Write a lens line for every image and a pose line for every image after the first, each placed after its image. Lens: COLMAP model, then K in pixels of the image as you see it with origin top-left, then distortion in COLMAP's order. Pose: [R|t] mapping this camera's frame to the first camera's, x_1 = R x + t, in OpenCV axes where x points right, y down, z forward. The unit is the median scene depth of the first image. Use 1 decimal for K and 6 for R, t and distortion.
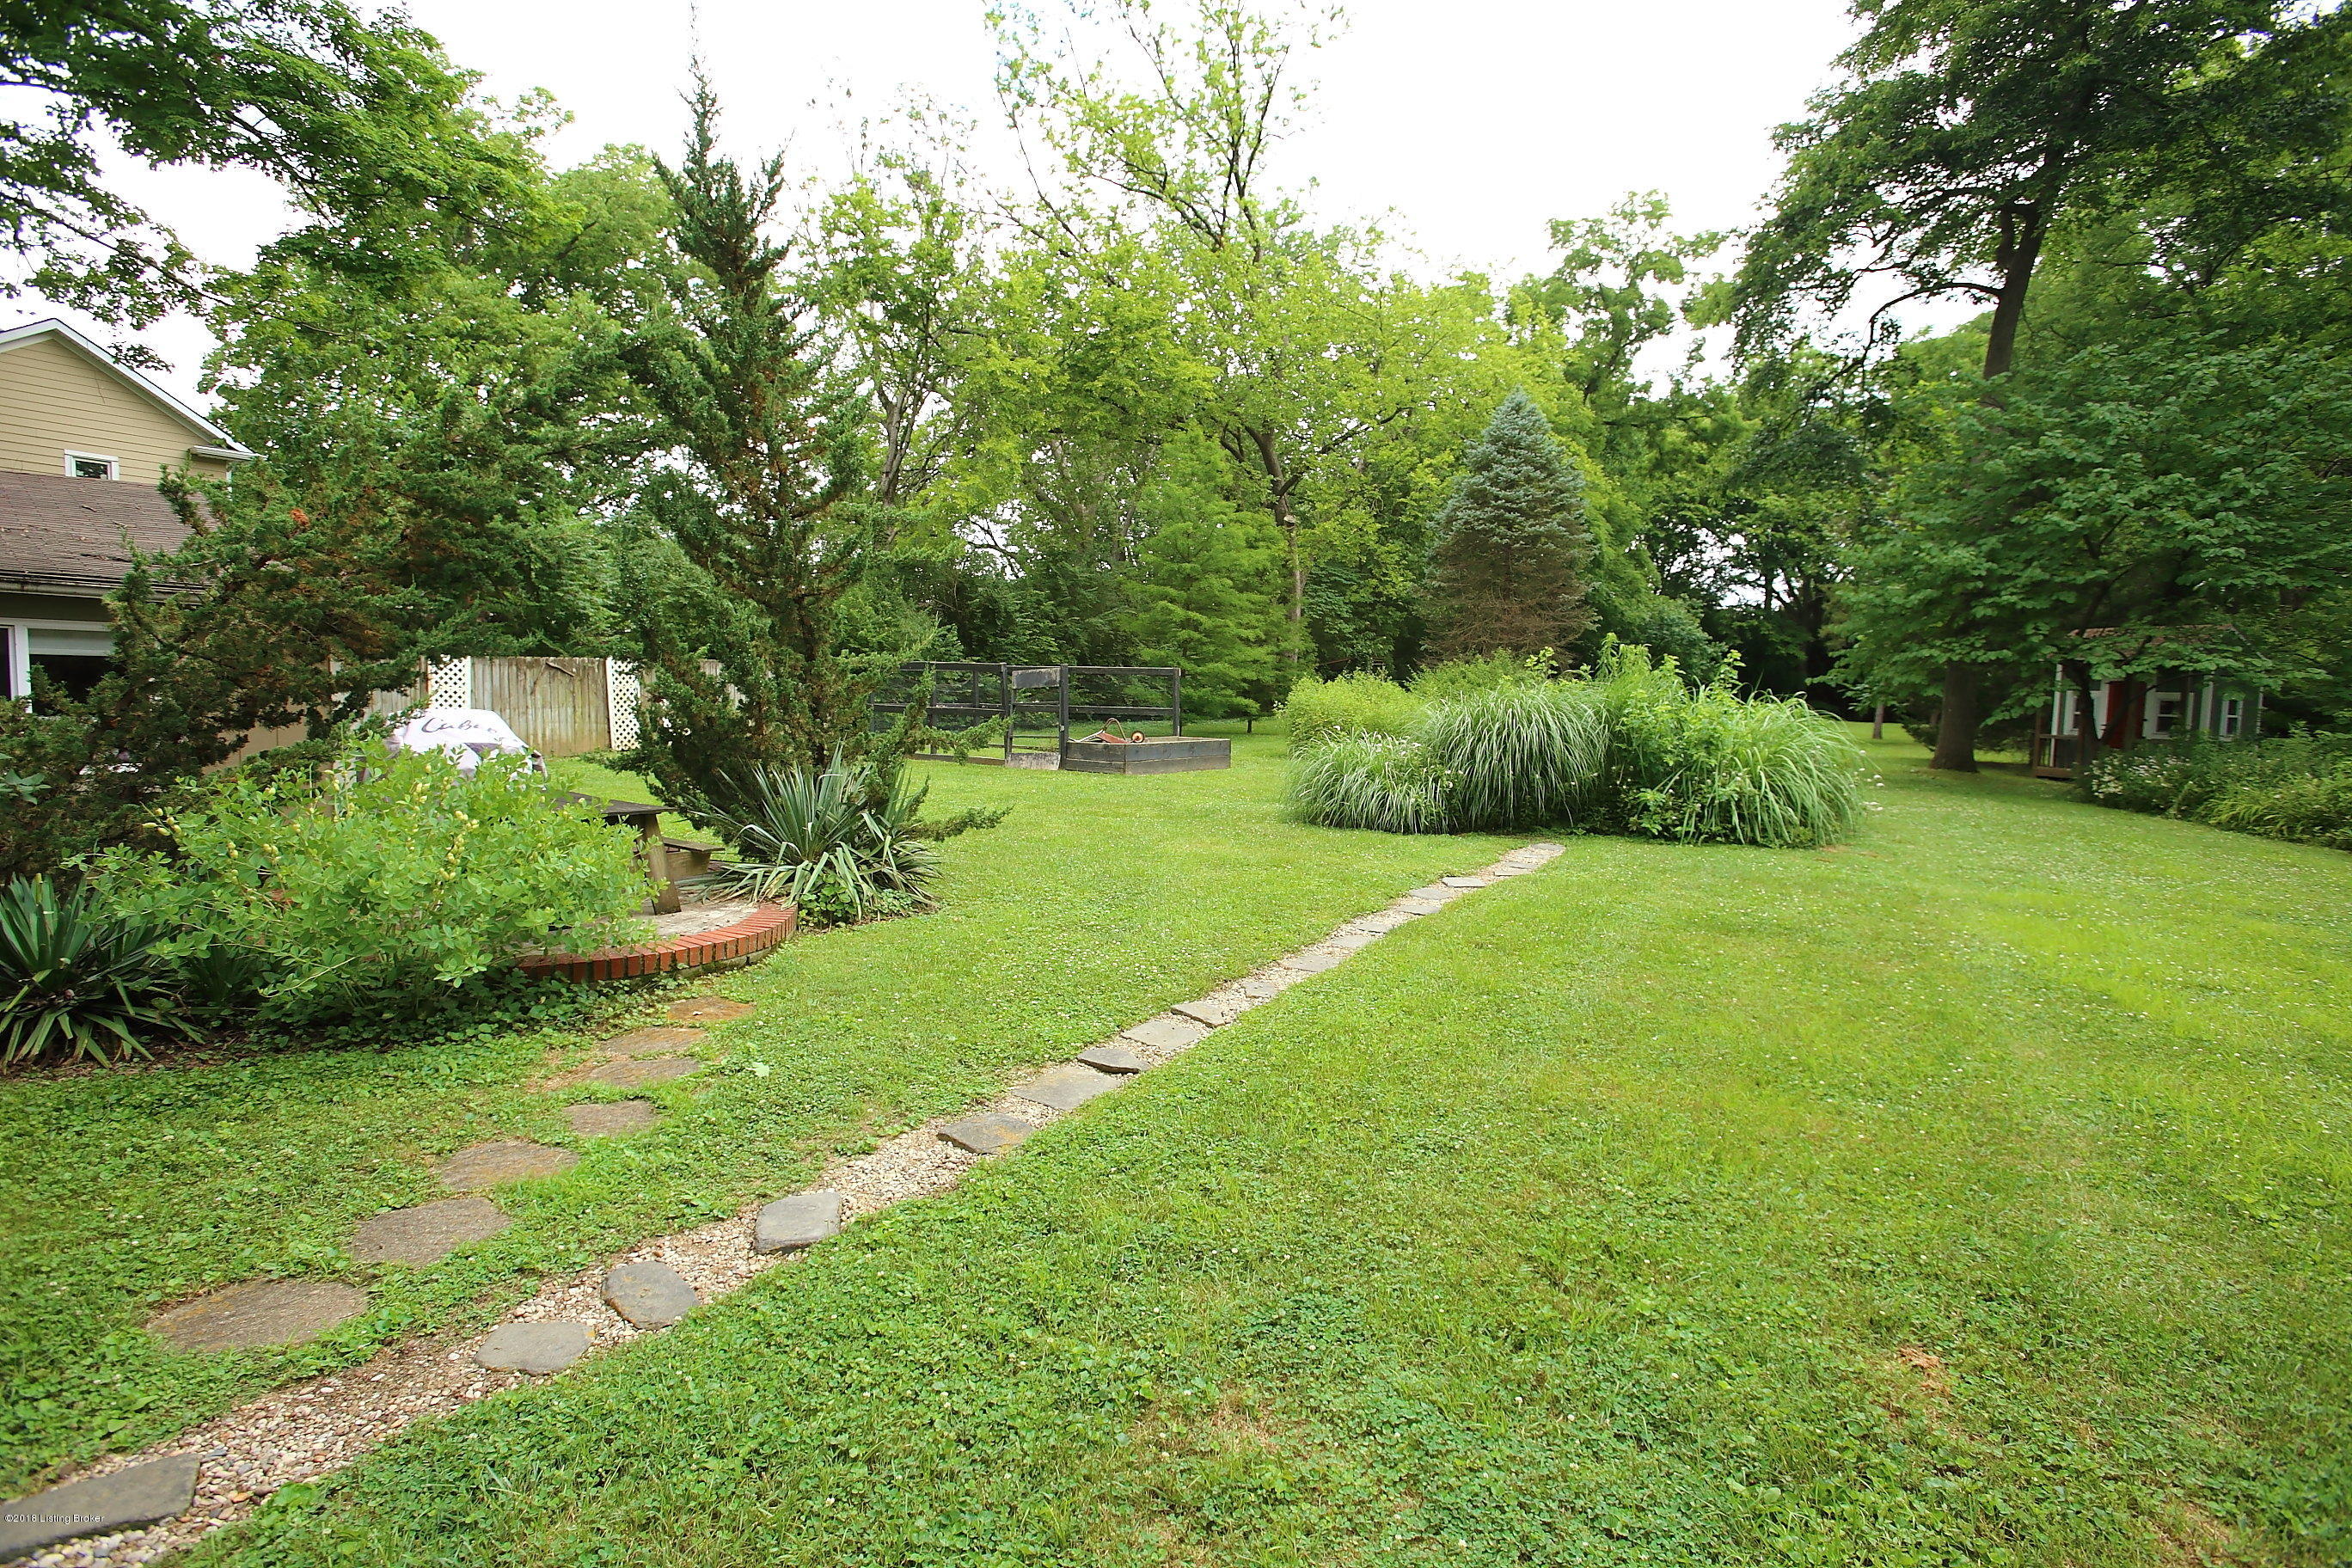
lens RADIAL K [[1077.6, 0, 1181.0], [0, 1077.6, 768.9], [0, 0, 1]] dist [-0.082309, 0.032303]
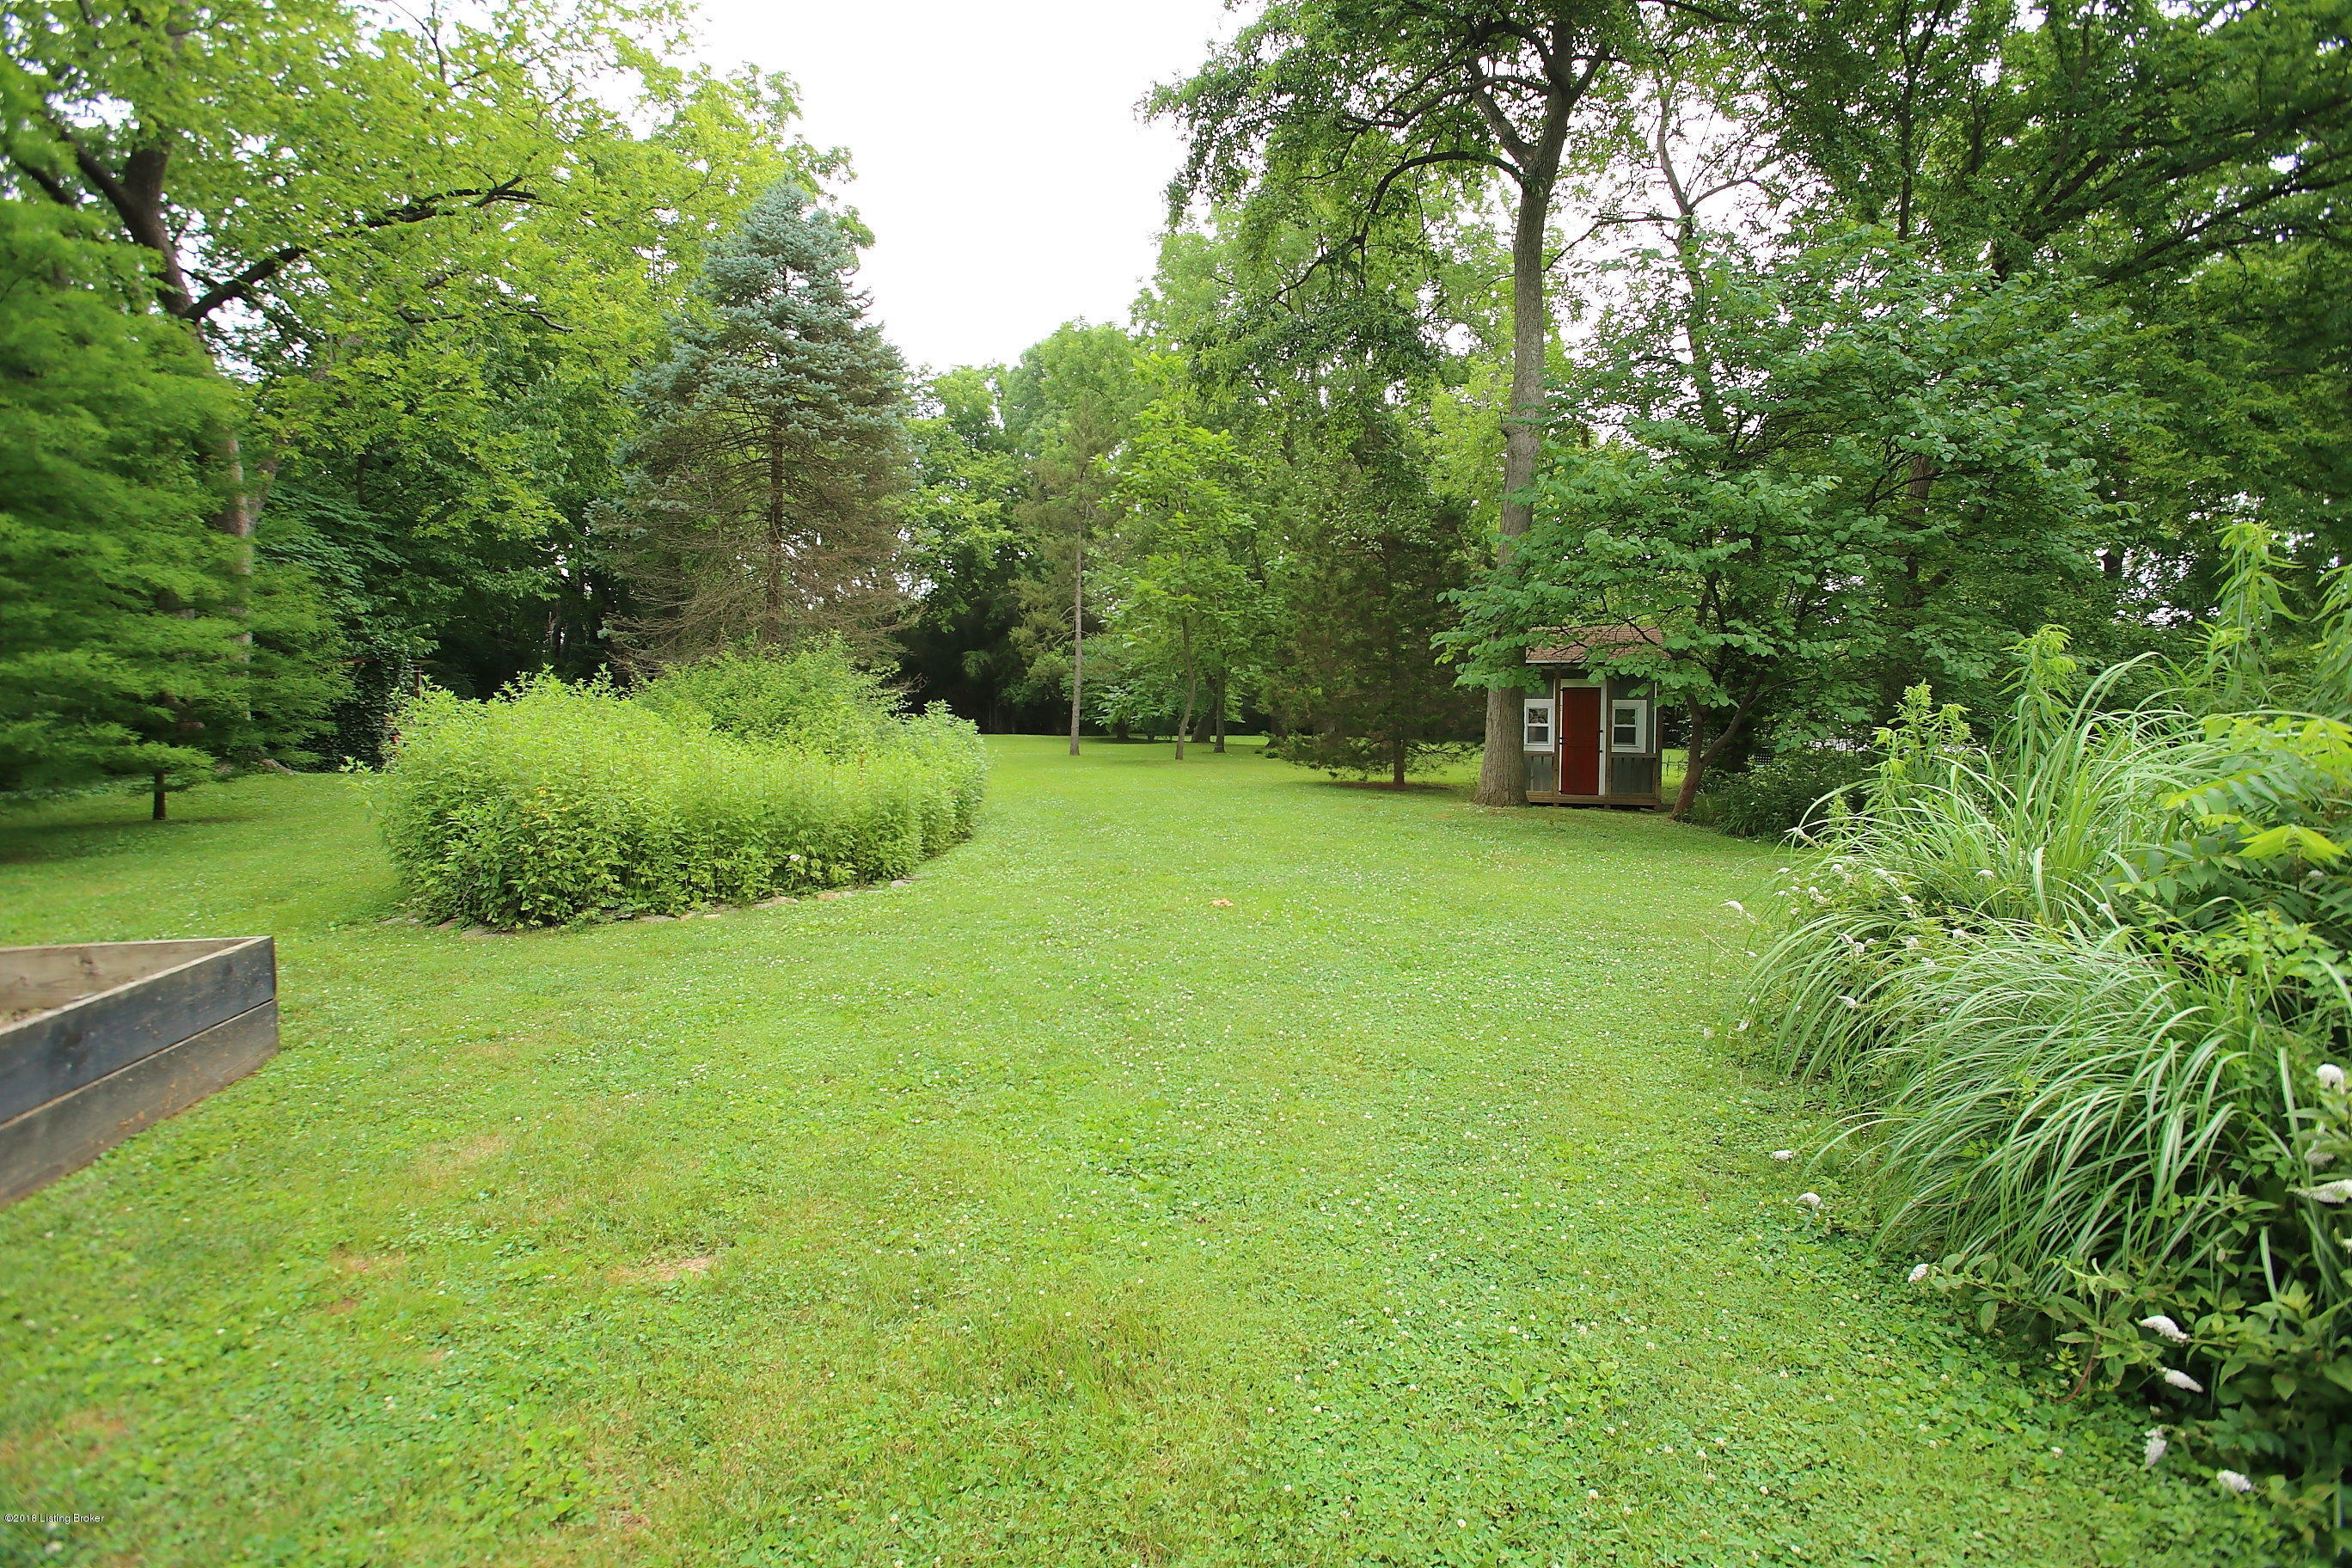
lens RADIAL K [[1077.6, 0, 1181.0], [0, 1077.6, 768.9], [0, 0, 1]] dist [-0.082309, 0.032303]
pose [[0.621572, -0.056262, 0.781334, -0.003489], [0.068214, 0.997516, 0.017562, -0.038649], [-0.780382, 0.042382, 0.623866, 0.480918]]
